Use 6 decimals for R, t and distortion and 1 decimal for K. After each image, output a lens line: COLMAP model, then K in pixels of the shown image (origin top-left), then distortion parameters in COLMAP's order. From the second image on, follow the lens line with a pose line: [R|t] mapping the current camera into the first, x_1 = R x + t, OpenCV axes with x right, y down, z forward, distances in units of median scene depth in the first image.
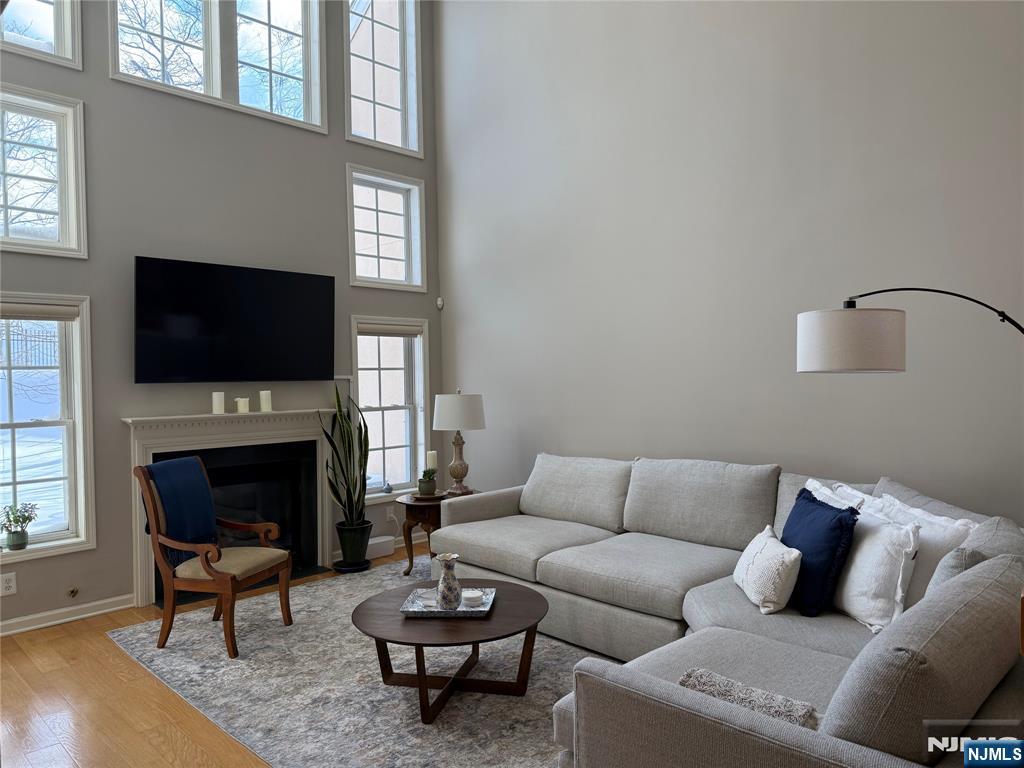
lens RADIAL K [[714.1, 0, 518.7], [0, 714.1, 383.9], [0, 0, 1]] dist [0.028671, -0.037996]
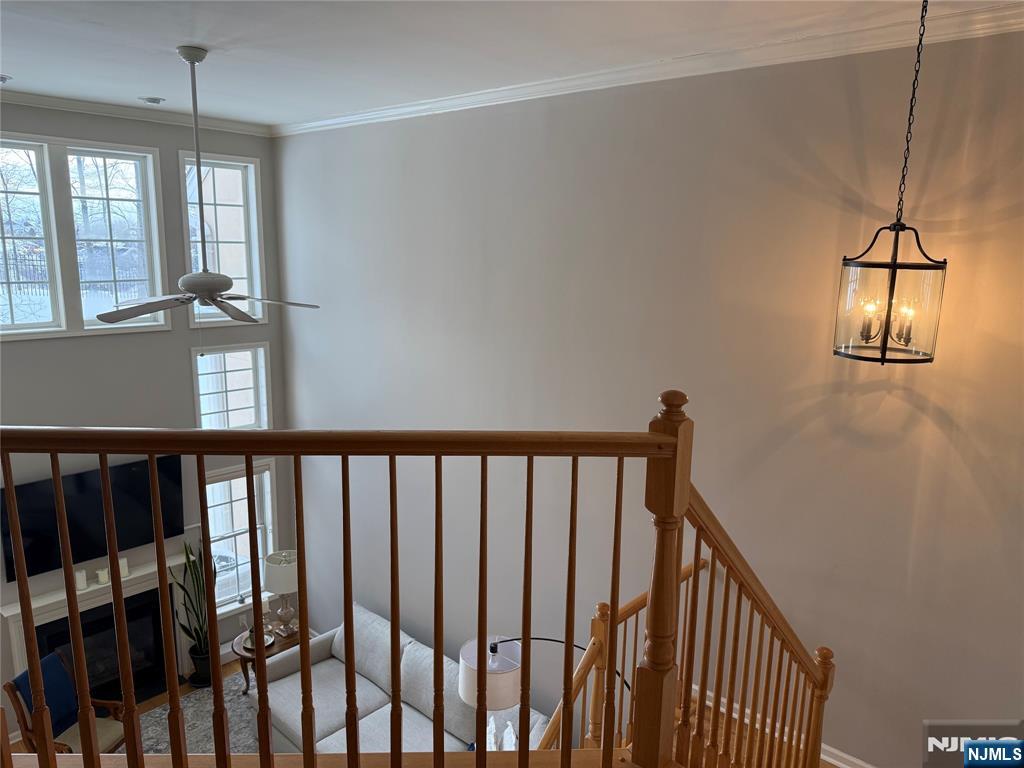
lens RADIAL K [[714.1, 0, 522.6], [0, 714.1, 382.4], [0, 0, 1]] dist [0.028671, -0.037996]
pose [[0.997686, 0.029414, 0.061293, 0.221112], [-0.040184, 0.982354, 0.182665, -0.482470], [-0.054838, -0.184705, 0.981263, -0.170940]]
